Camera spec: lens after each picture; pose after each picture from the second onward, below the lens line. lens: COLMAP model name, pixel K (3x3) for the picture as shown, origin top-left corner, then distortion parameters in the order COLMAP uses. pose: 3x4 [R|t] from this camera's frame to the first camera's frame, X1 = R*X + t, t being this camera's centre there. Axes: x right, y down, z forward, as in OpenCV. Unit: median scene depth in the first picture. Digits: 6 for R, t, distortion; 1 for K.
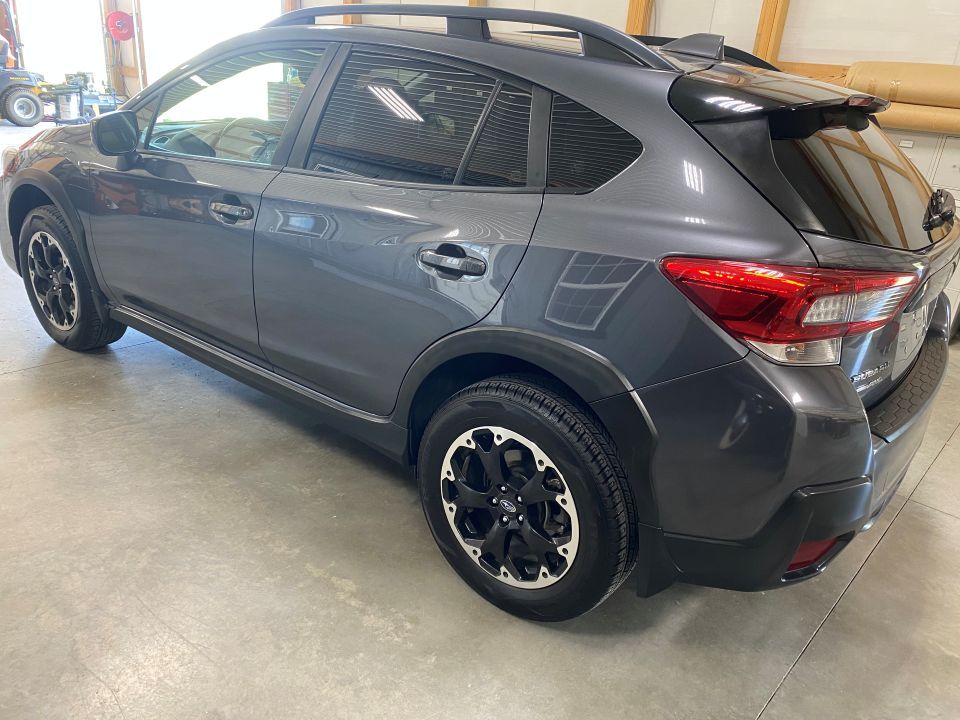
lens RADIAL K [[739.6, 0, 488.9], [0, 739.6, 359.5], [0, 0, 1]] dist [0.036826, -0.033010]
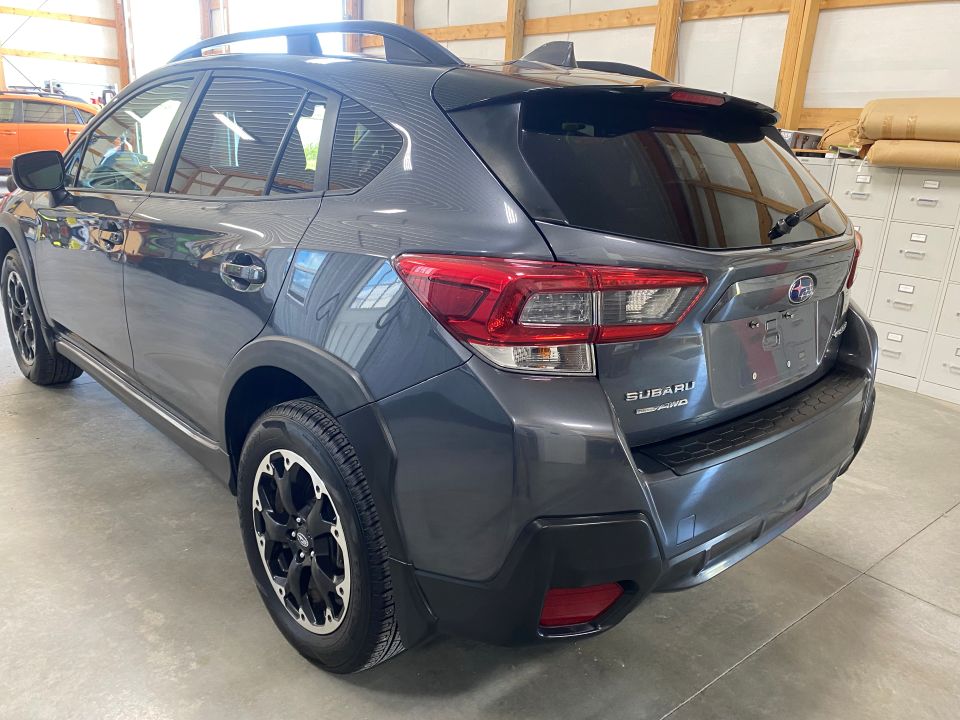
lens RADIAL K [[749.3, 0, 470.2], [0, 749.3, 357.2], [0, 0, 1]] dist [-0.008425, 0.016896]
pose [[0.987319, 0.015838, -0.157958, 0.366251], [-0.031444, 0.994808, -0.096792, 0.056941], [0.155604, 0.100531, 0.982691, 0.103956]]
